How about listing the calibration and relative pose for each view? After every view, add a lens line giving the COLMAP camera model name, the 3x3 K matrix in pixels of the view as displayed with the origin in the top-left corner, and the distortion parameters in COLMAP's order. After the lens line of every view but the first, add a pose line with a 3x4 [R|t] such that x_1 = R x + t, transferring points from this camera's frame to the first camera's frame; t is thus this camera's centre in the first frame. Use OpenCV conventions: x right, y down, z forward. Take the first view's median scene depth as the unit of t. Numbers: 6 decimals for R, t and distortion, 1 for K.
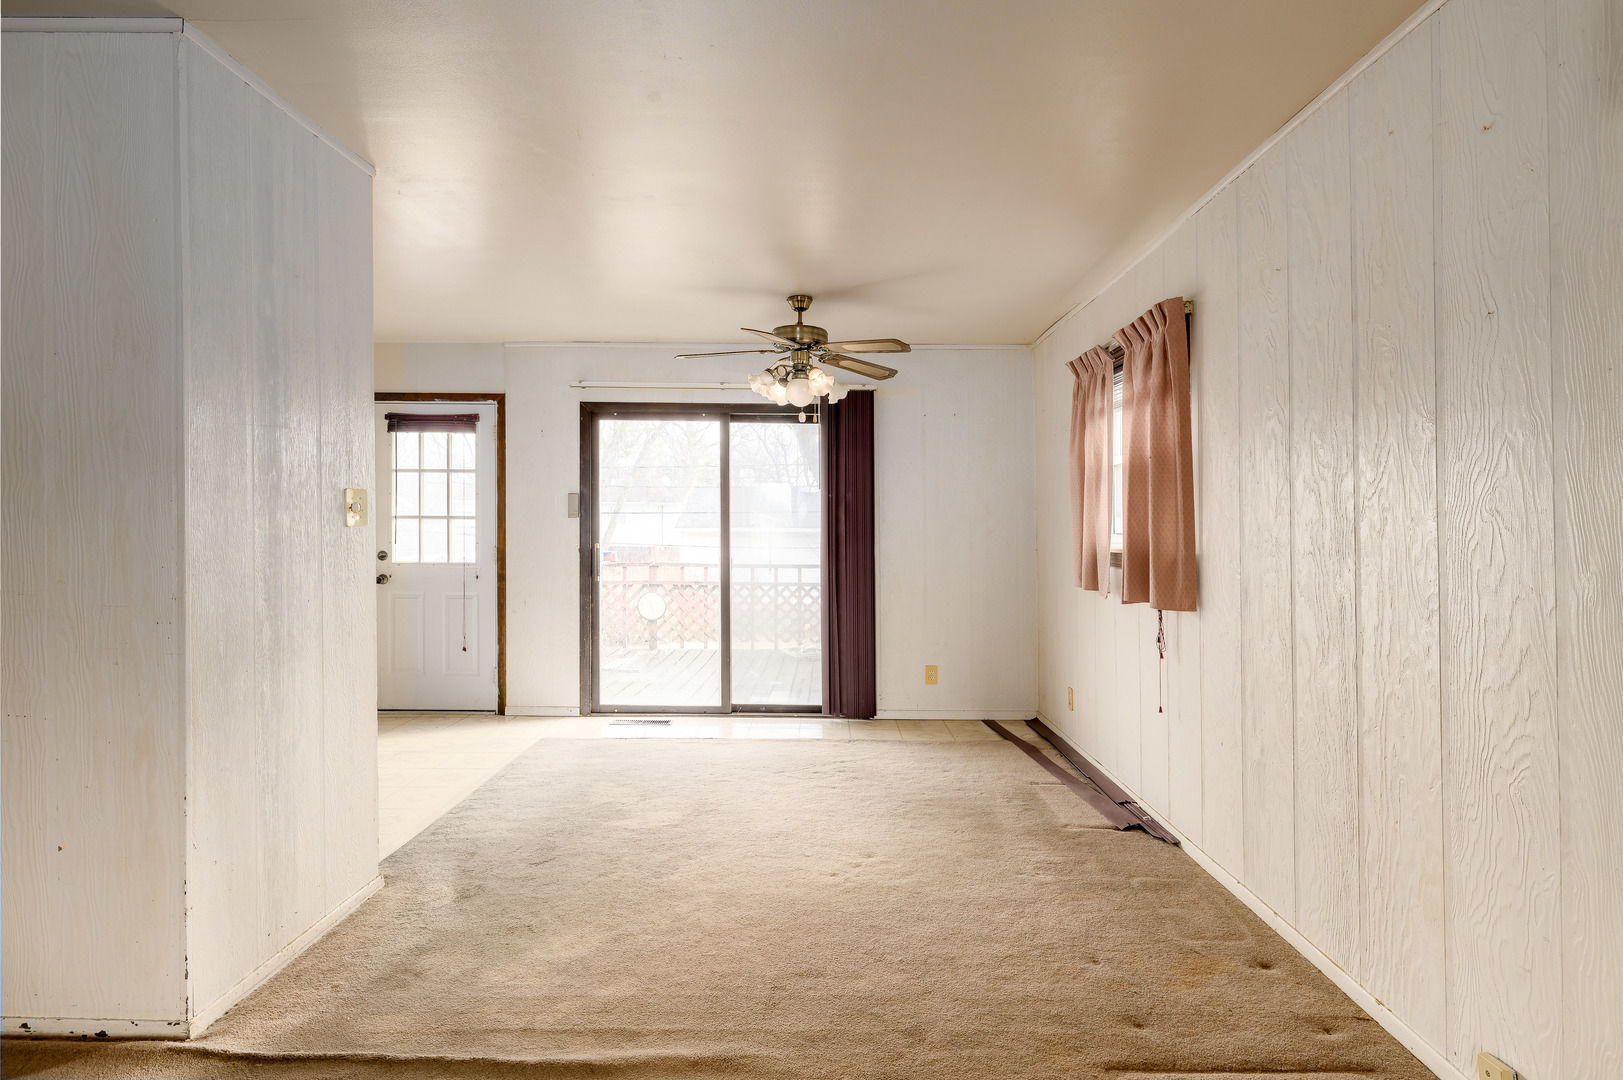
lens RADIAL K [[886.9, 0, 810.2], [0, 886.9, 536.1], [0, 0, 1]] dist [-0.003348, 0.003431]
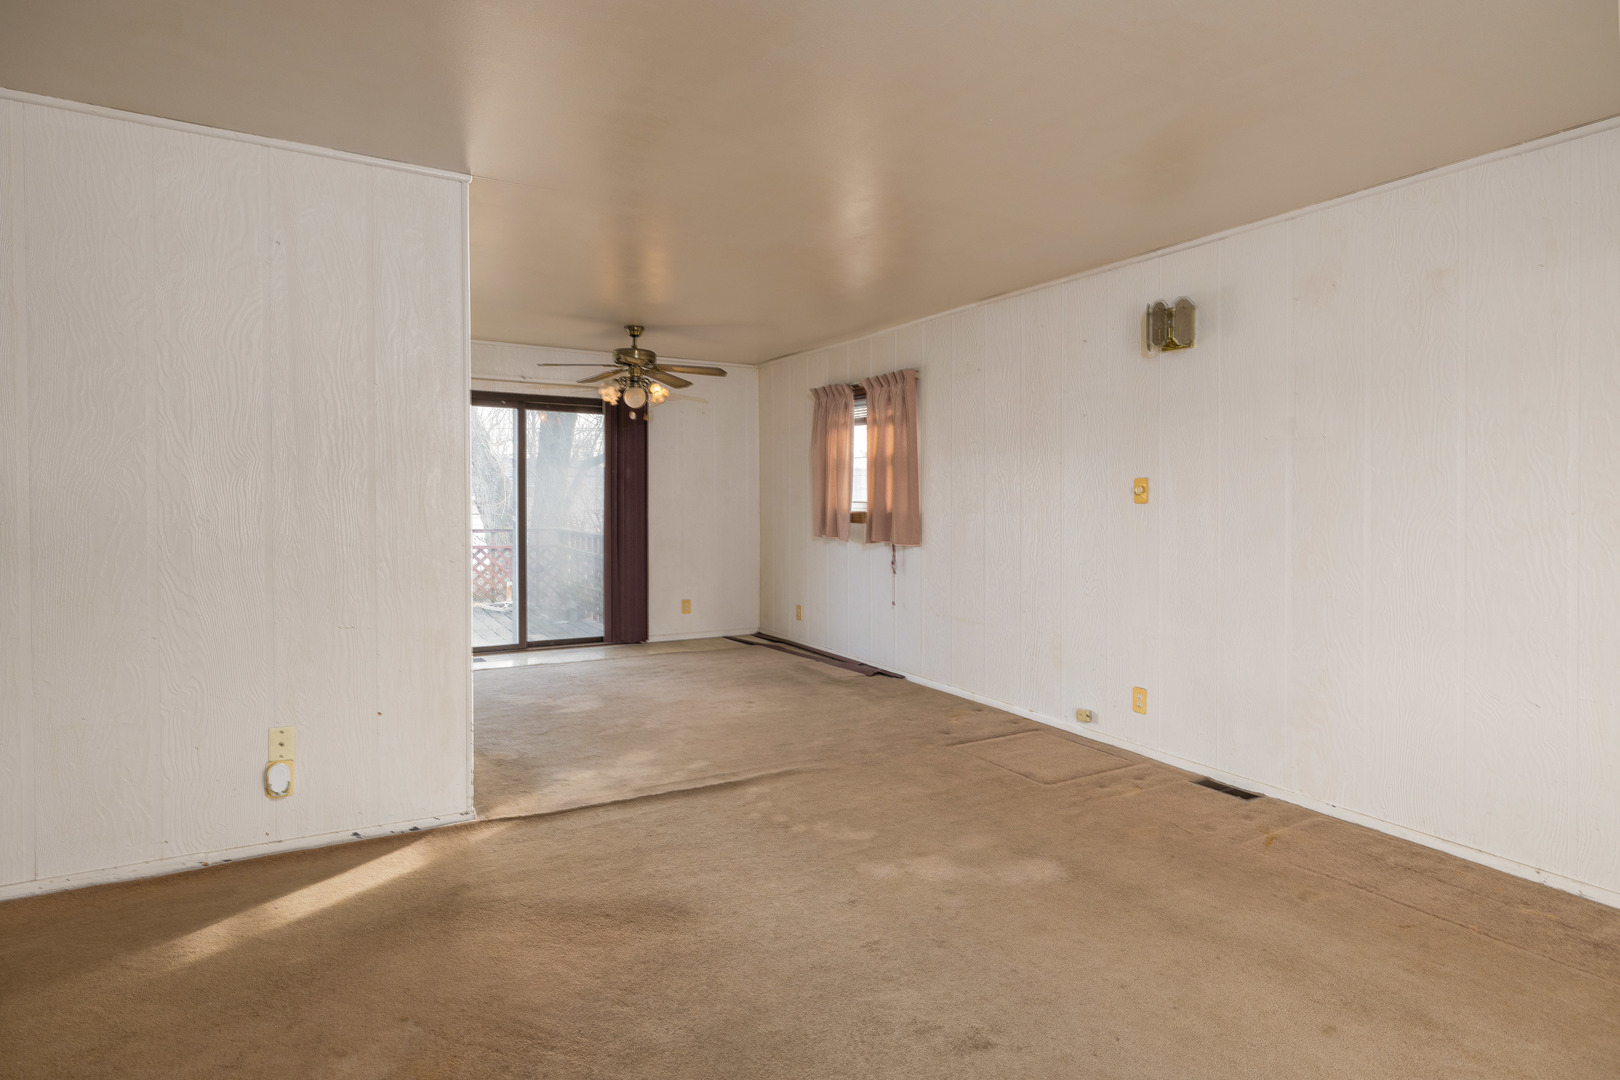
lens RADIAL K [[885.3, 0, 803.2], [0, 885.3, 548.1], [0, 0, 1]] dist [-0.003348, 0.003431]
pose [[0.870655, -0.029397, 0.491015, -0.459707], [0.003591, 0.998566, 0.053418, -0.003623], [-0.491881, -0.044745, 0.869512, -0.315442]]
